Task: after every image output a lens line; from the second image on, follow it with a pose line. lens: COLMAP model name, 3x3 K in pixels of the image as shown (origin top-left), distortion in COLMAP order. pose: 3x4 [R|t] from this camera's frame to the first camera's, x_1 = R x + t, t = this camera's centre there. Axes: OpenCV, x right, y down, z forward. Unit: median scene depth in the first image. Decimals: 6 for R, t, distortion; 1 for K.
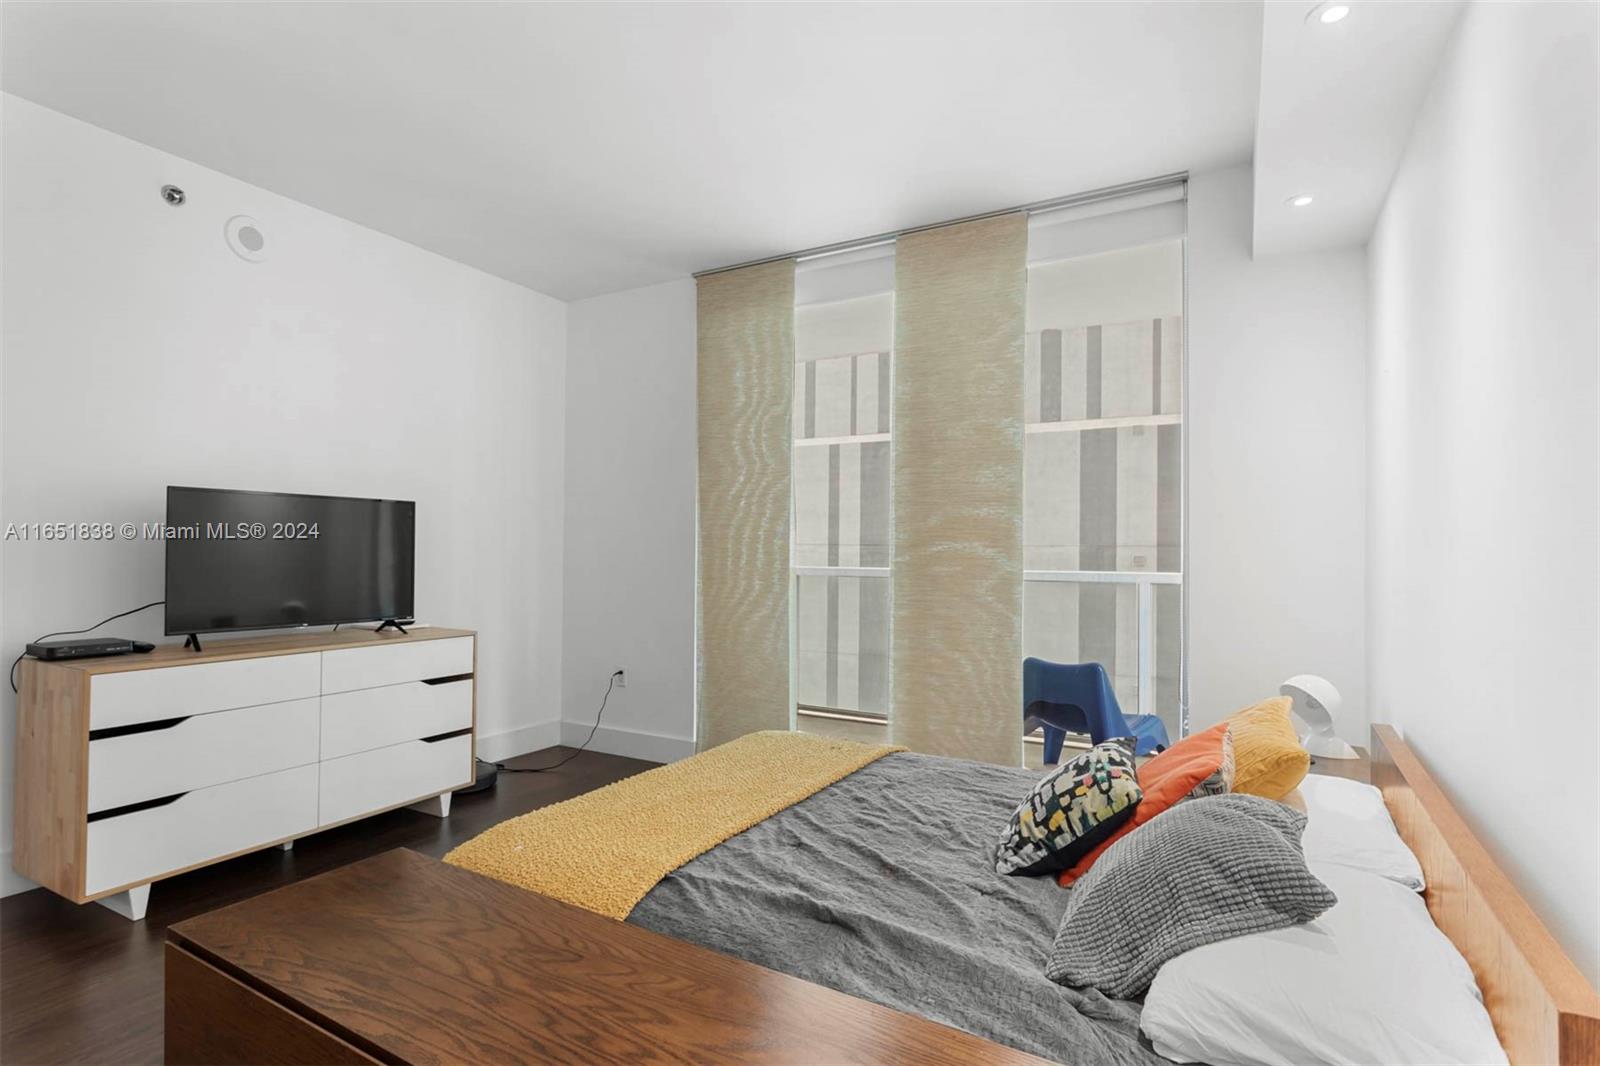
lens RADIAL K [[794.3, 0, 801.5], [0, 794.3, 539.9], [0, 0, 1]] dist [-0.004588, 0.001895]
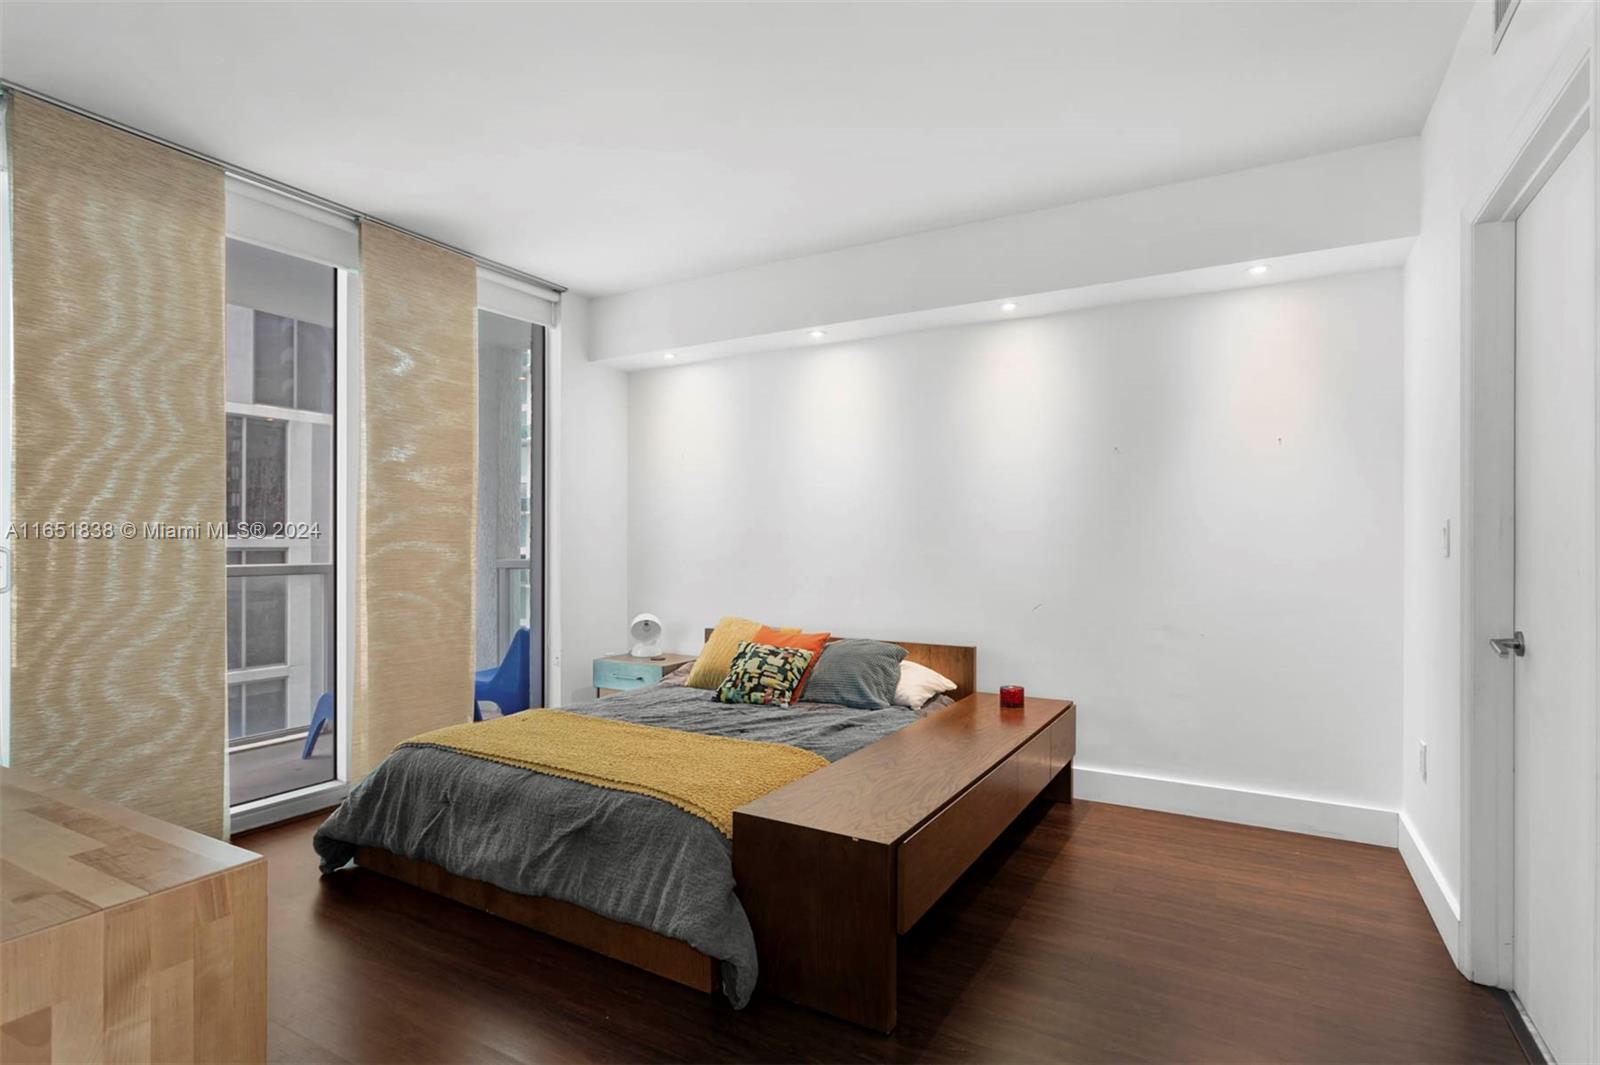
lens RADIAL K [[806.3, 0, 798.5], [0, 806.3, 549.9], [0, 0, 1]] dist [-0.000391, 0.000881]
pose [[0.004549, -0.013212, 0.999902, -0.771998], [-0.014779, 0.999803, 0.013278, -0.002625], [-0.999880, -0.014838, 0.004353, 0.419022]]
